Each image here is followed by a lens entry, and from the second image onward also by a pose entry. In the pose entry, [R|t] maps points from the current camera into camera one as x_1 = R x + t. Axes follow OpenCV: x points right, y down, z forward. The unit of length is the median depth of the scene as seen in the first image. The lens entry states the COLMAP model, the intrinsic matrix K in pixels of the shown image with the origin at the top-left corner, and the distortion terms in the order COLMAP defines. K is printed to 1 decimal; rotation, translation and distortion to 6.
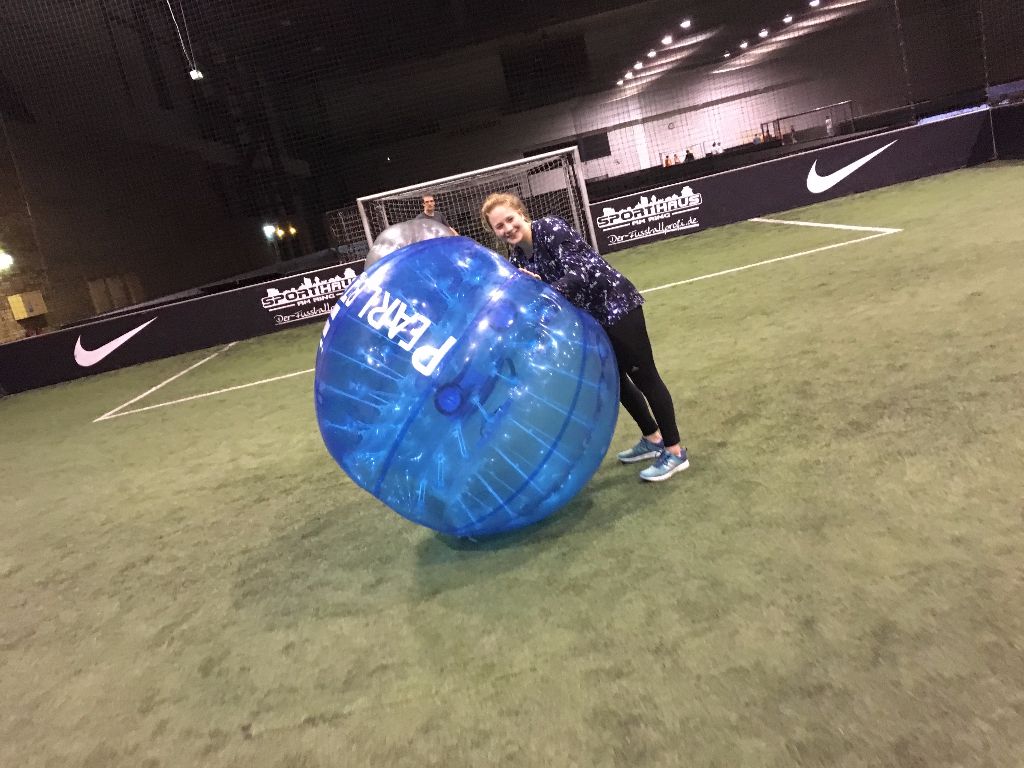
lens RADIAL K [[876.7, 0, 512.0], [0, 876.7, 384.0], [0, 0, 1]] dist [0.092166, -0.113469]
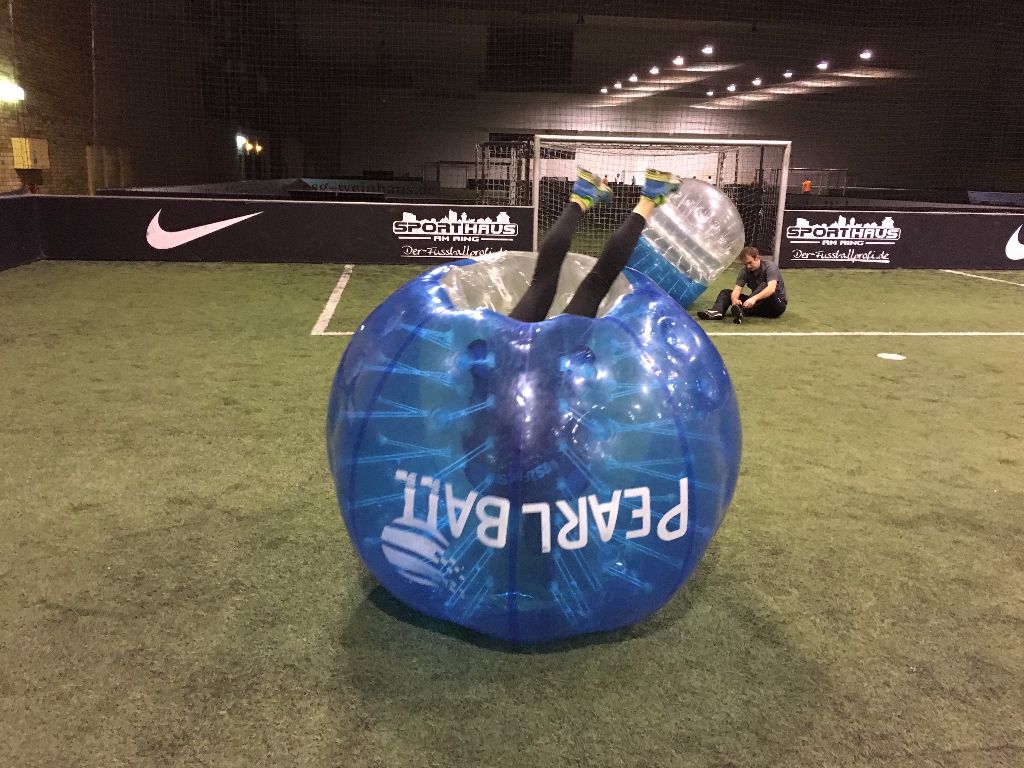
lens RADIAL K [[876.7, 0, 512.0], [0, 876.7, 384.0], [0, 0, 1]] dist [0.092166, -0.113469]
pose [[0.961953, 0.220865, 0.160823, -0.276622], [-0.222696, 0.974864, -0.006780, 0.033890], [-0.158278, -0.029293, 0.986960, 0.156106]]
